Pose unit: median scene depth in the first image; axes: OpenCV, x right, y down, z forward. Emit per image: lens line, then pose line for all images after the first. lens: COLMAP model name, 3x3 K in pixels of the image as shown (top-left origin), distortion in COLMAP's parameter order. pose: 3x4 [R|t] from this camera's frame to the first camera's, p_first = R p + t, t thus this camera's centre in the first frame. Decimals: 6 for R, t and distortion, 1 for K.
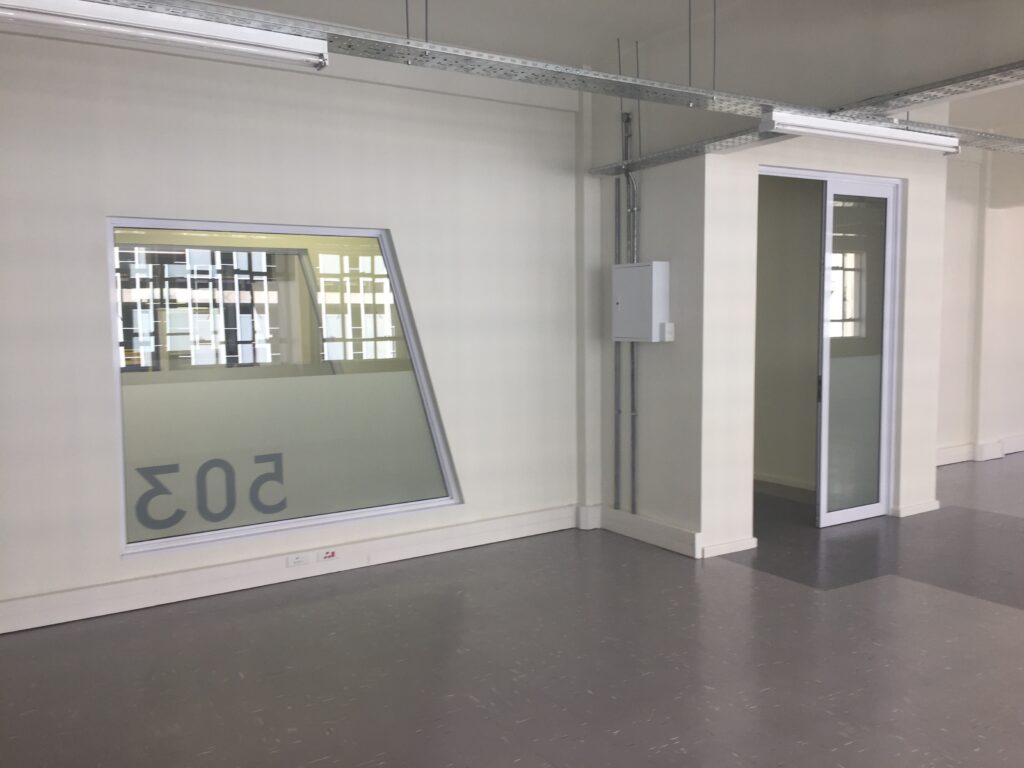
lens RADIAL K [[883.3, 0, 511.2], [0, 883.3, 381.4], [0, 0, 1]] dist [0.078814, -0.088216]
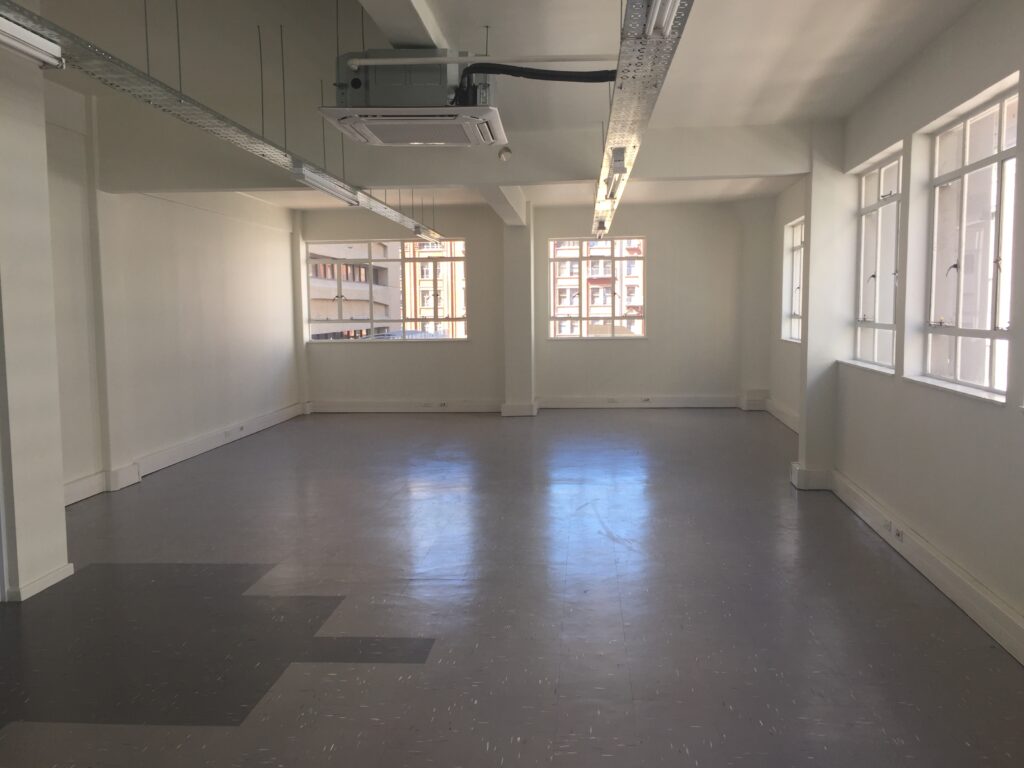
lens RADIAL K [[883.3, 0, 511.8], [0, 883.3, 381.8], [0, 0, 1]] dist [0.078814, -0.088216]
pose [[0.604954, -0.064475, 0.793646, 0.088867], [0.069233, 0.997201, 0.028238, -0.011830], [-0.793245, 0.037864, 0.607724, 0.192905]]
